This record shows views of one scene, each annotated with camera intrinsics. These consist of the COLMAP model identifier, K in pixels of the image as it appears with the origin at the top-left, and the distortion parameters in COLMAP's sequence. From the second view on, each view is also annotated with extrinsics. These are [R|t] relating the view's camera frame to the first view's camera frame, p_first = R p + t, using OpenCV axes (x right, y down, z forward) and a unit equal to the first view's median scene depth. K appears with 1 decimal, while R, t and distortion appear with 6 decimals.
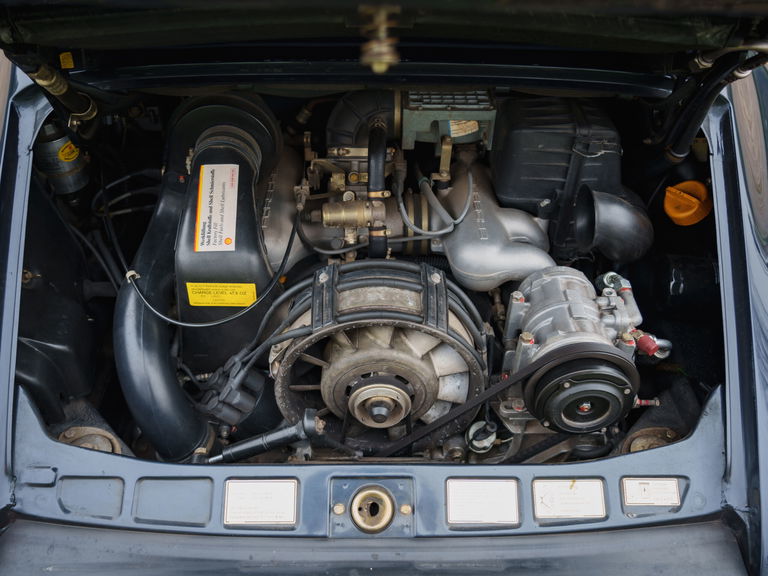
lens RADIAL K [[650.3, 0, 384.0], [0, 650.3, 288.0], [0, 0, 1]] dist [-0.004958, -0.010973]
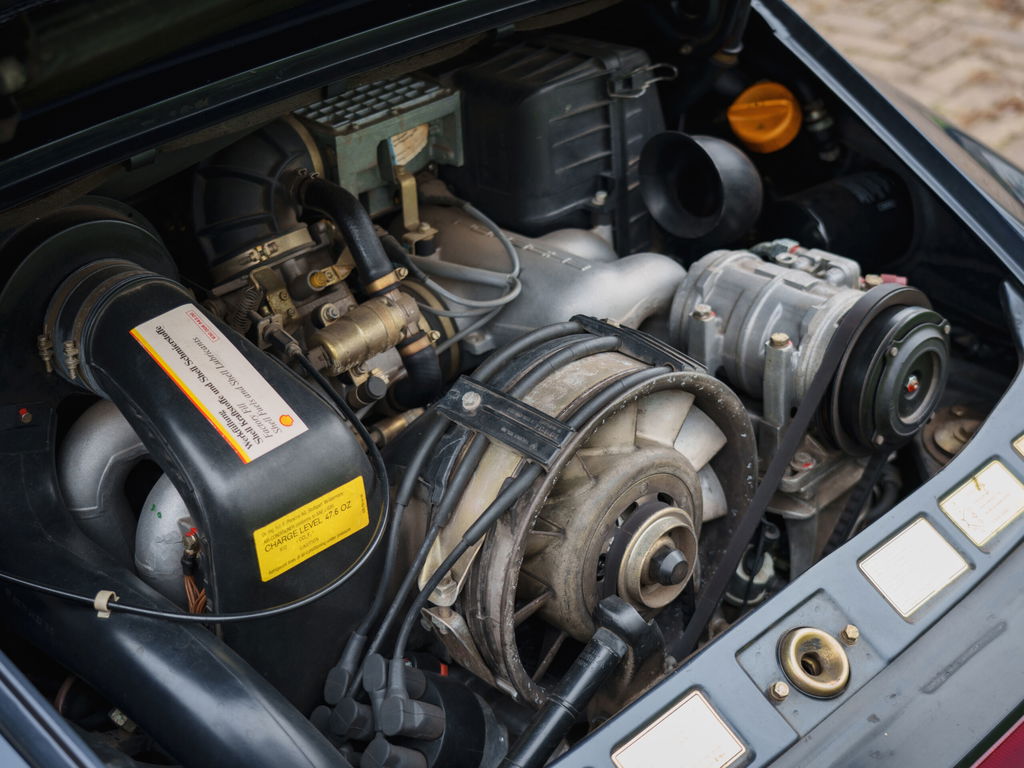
lens RADIAL K [[1422.9, 0, 512.0], [0, 1422.9, 384.0], [0, 0, 1]] dist [0.019248, 0.073505]
pose [[0.740615, -0.407479, 0.534276, -0.683468], [0.509210, 0.859152, -0.050615, 0.048711], [-0.438400, 0.309545, 0.843794, -0.021065]]
